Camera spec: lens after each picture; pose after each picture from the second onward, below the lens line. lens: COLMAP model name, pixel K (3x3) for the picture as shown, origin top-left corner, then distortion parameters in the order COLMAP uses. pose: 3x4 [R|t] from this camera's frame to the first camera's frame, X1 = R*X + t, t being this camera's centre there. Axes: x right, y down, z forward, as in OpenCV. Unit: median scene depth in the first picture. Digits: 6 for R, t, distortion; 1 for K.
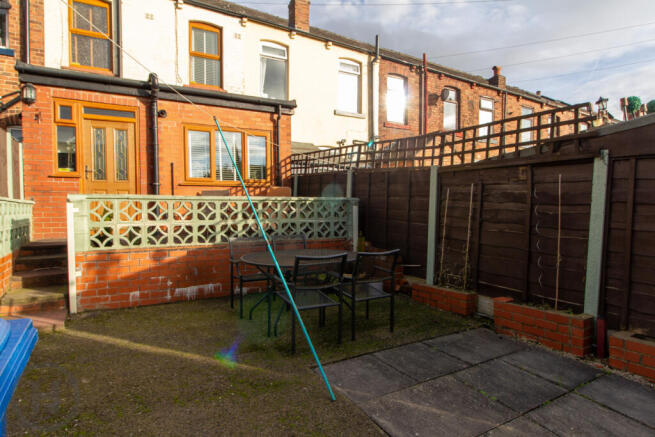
lens RADIAL K [[386.6, 0, 327.2], [0, 386.6, 219.7], [0, 0, 1]] dist [-0.016459, -0.001532]
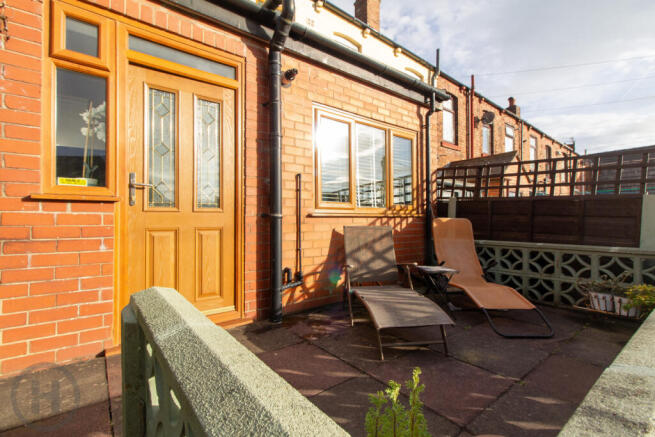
lens RADIAL K [[307.6, 0, 329.3], [0, 307.6, 217.4], [0, 0, 1]] dist [0.002756, 0.001093]
pose [[0.993226, 0.004308, 0.116118, -0.414533], [0.001040, 0.998943, -0.045960, -0.070589], [-0.116193, 0.045770, 0.992171, 0.589550]]
